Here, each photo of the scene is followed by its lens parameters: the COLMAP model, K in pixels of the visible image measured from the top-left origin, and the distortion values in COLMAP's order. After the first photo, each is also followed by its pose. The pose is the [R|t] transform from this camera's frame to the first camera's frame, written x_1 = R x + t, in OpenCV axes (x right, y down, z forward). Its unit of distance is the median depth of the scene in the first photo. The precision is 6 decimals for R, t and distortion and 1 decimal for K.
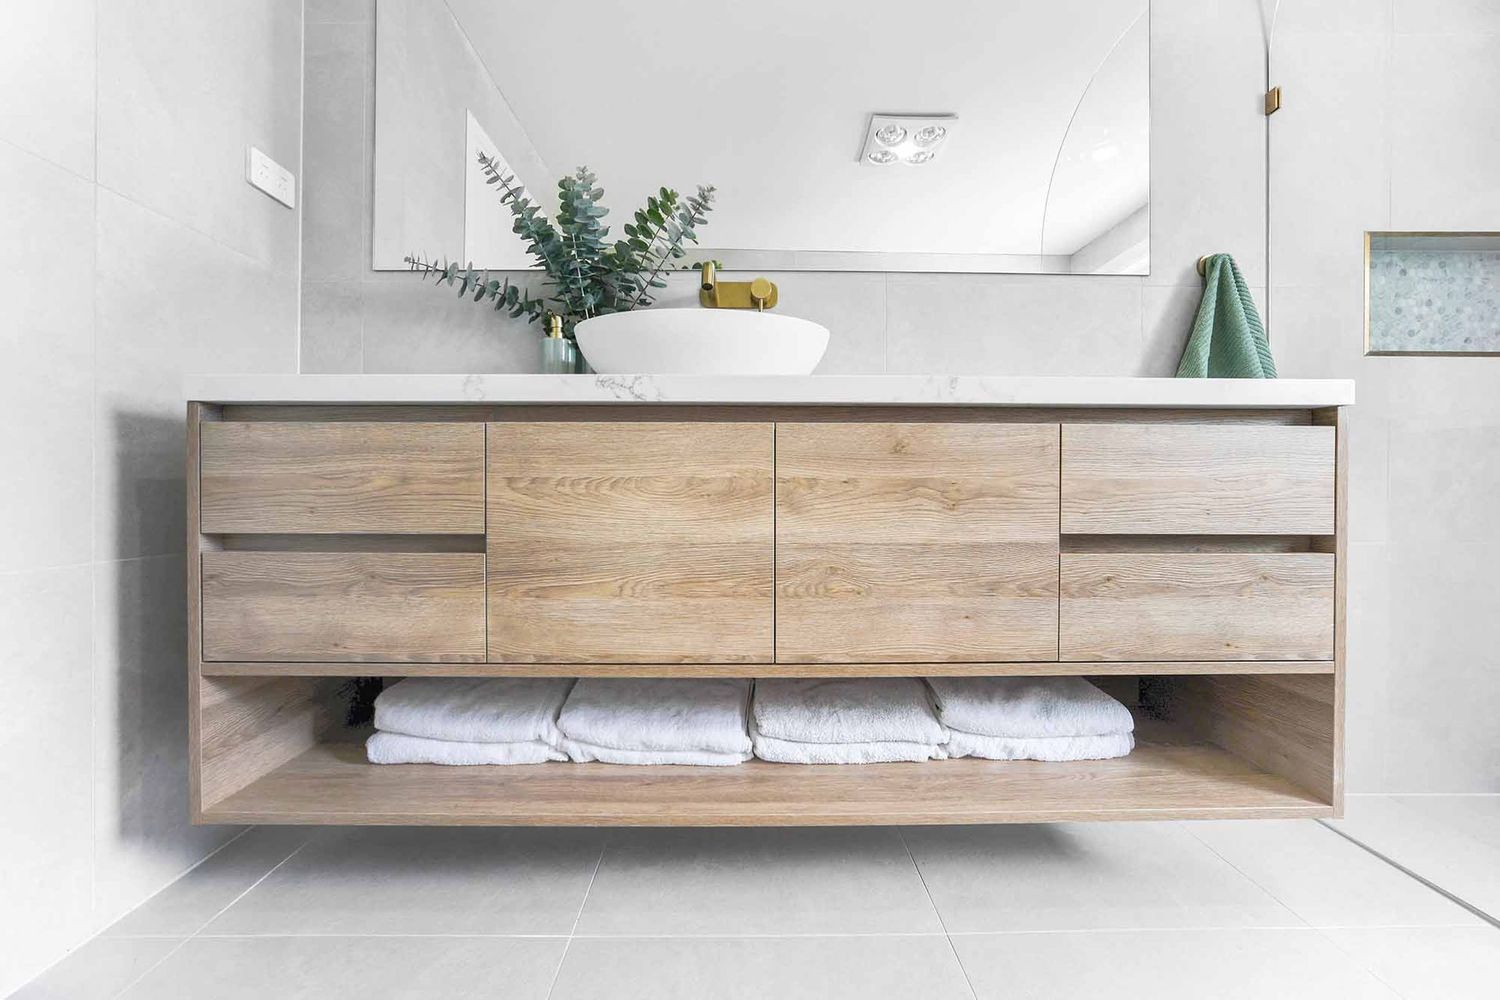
lens RADIAL K [[543.9, 0, 753.4], [0, 543.9, 498.7], [0, 0, 1]] dist [-0.027242, 0.008790]
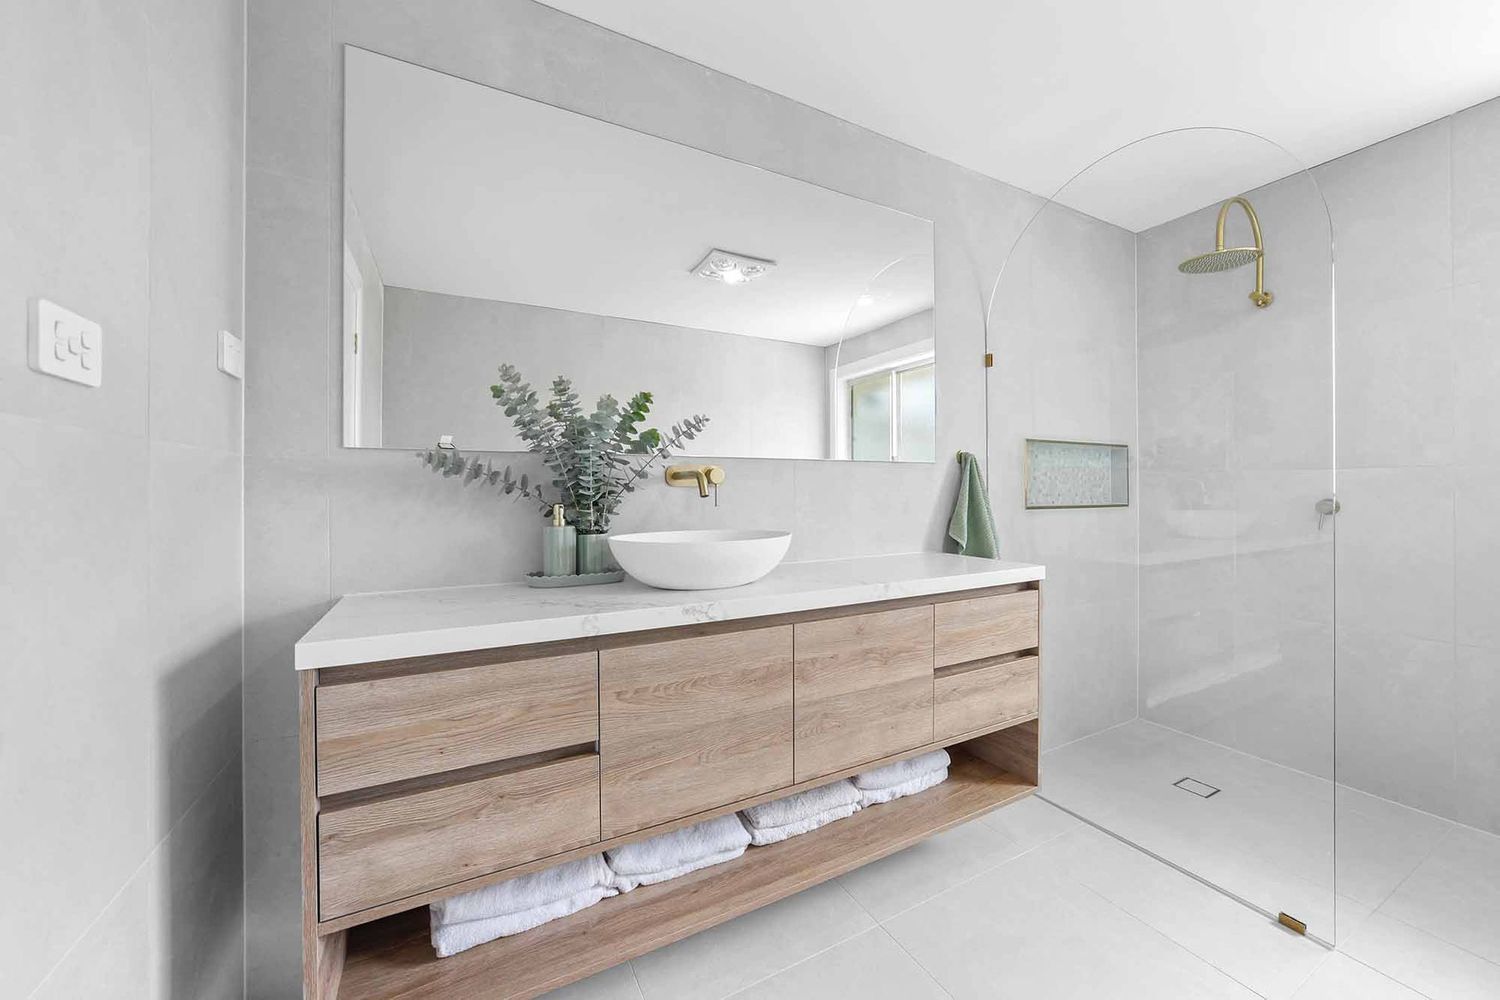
lens RADIAL K [[543.9, 0, 753.4], [0, 543.9, 498.7], [0, 0, 1]] dist [-0.027242, 0.008790]
pose [[0.889528, -0.004112, 0.456863, -0.726835], [0.007690, 0.999953, -0.005972, -0.469994], [-0.456817, 0.008826, 0.889517, -0.275149]]
